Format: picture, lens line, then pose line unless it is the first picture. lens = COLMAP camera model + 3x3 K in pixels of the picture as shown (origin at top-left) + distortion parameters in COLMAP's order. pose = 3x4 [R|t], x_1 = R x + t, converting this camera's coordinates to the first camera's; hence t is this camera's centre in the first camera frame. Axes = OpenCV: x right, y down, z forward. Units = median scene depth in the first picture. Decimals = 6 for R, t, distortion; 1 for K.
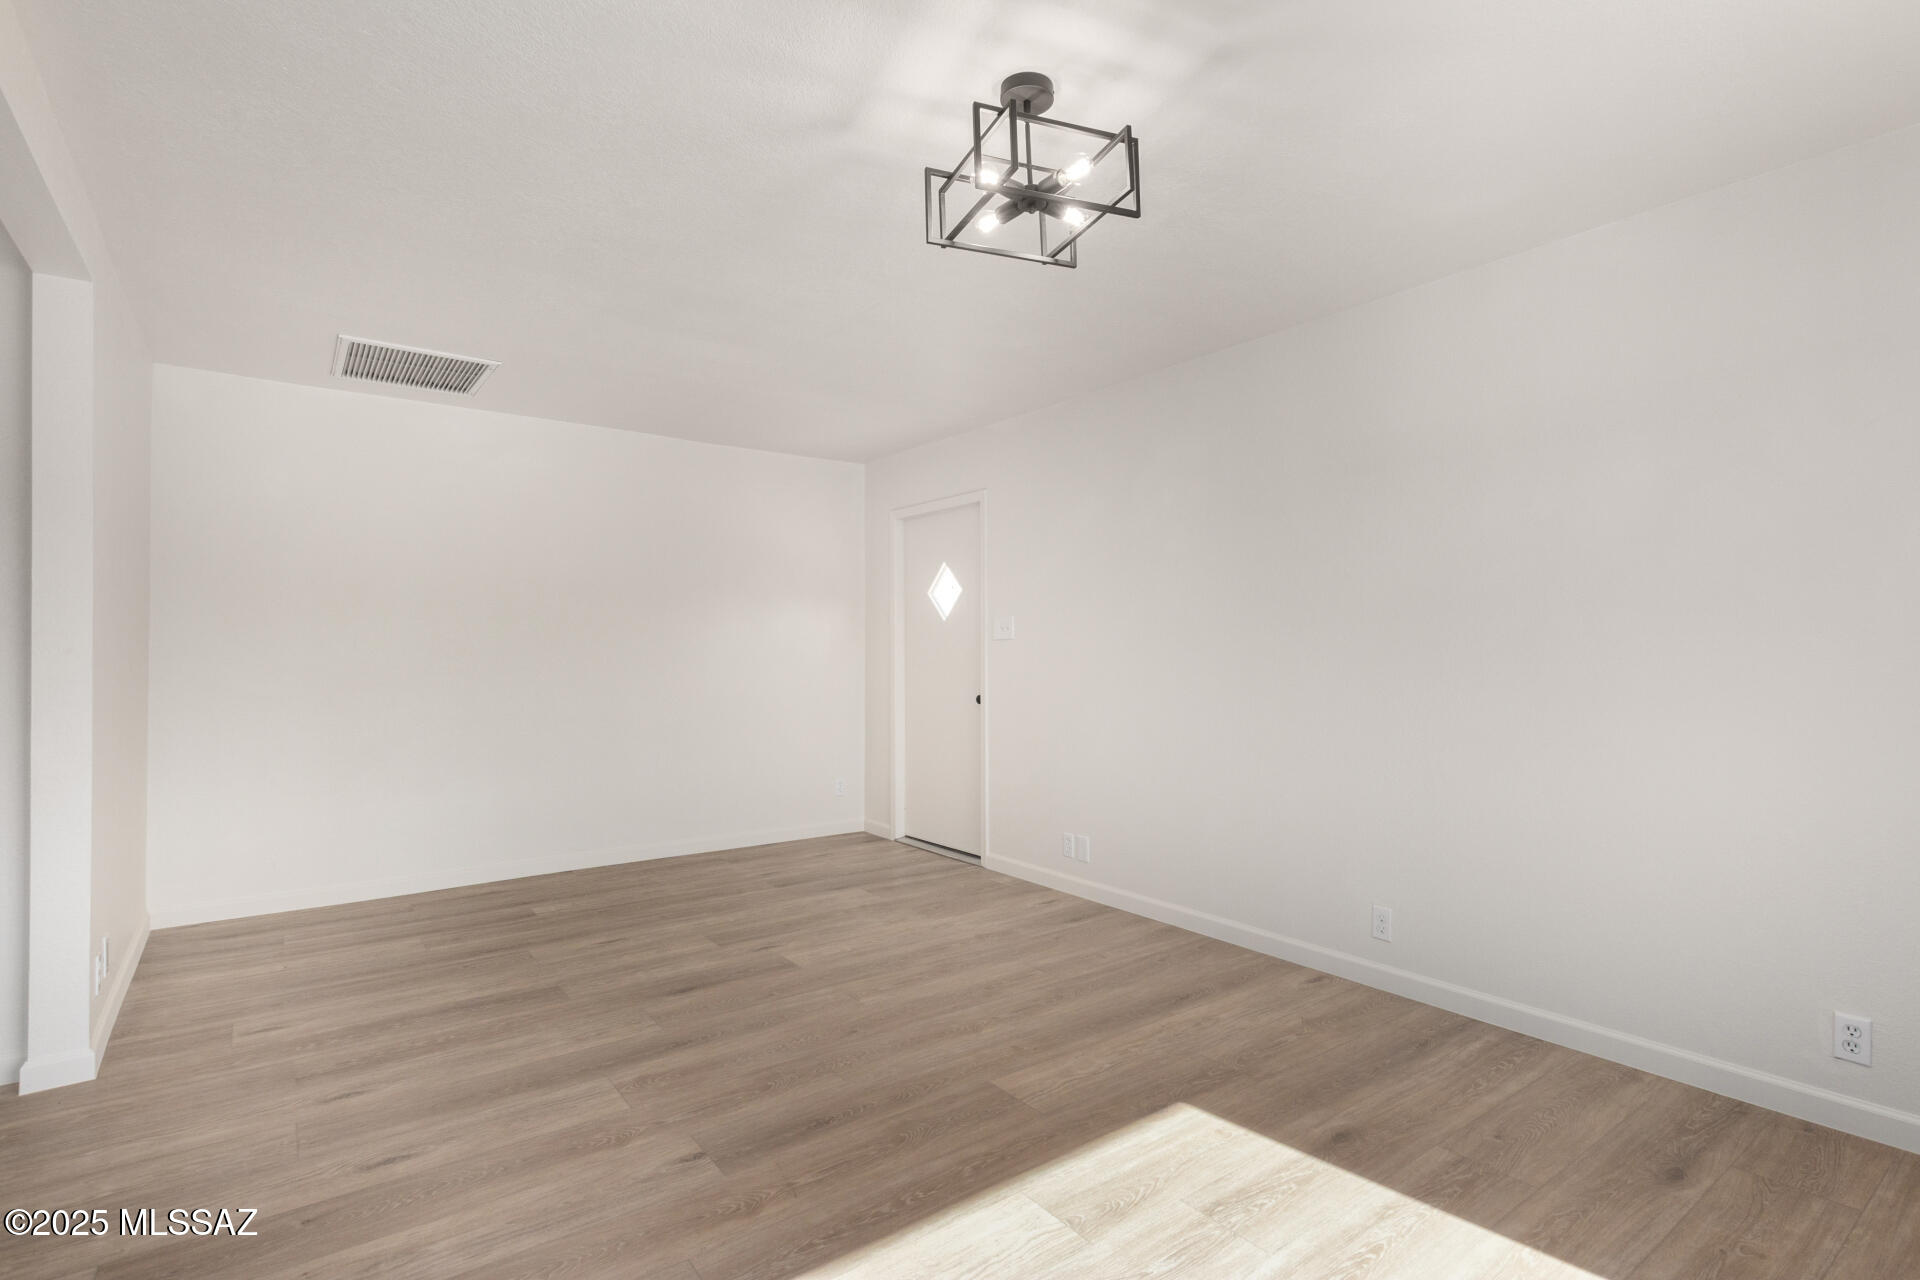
lens RADIAL K [[915.6, 0, 962.5], [0, 915.6, 634.3], [0, 0, 1]] dist [0.024882, -0.007781]
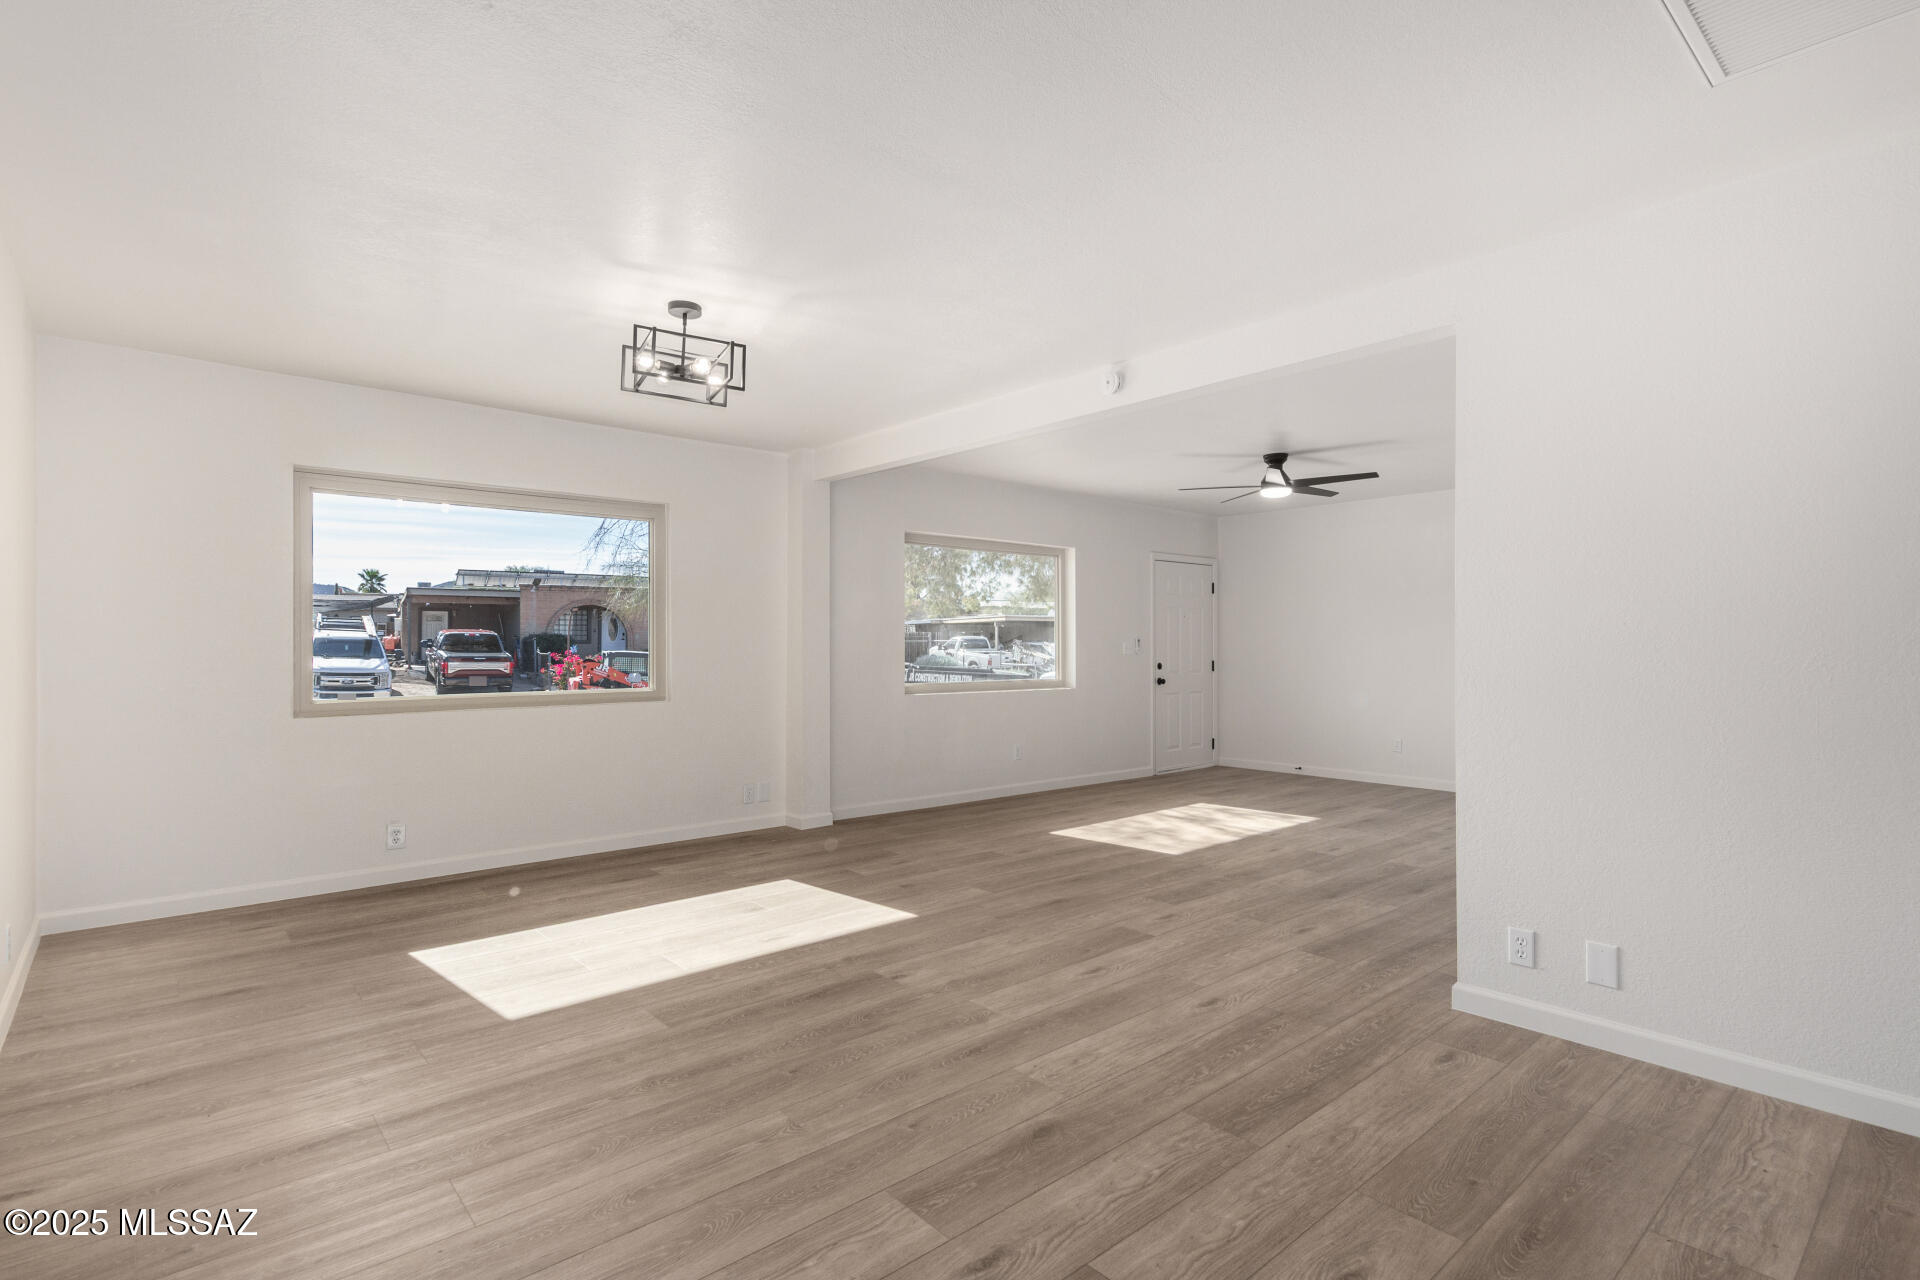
lens RADIAL K [[915.6, 0, 960.3], [0, 915.6, 631.2], [0, 0, 1]] dist [0.024882, -0.007781]
pose [[-0.996915, 0.002821, -0.078434, -0.220632], [0.005487, 0.999413, -0.033802, 0.041566], [0.078292, -0.034128, -0.996346, 2.007657]]
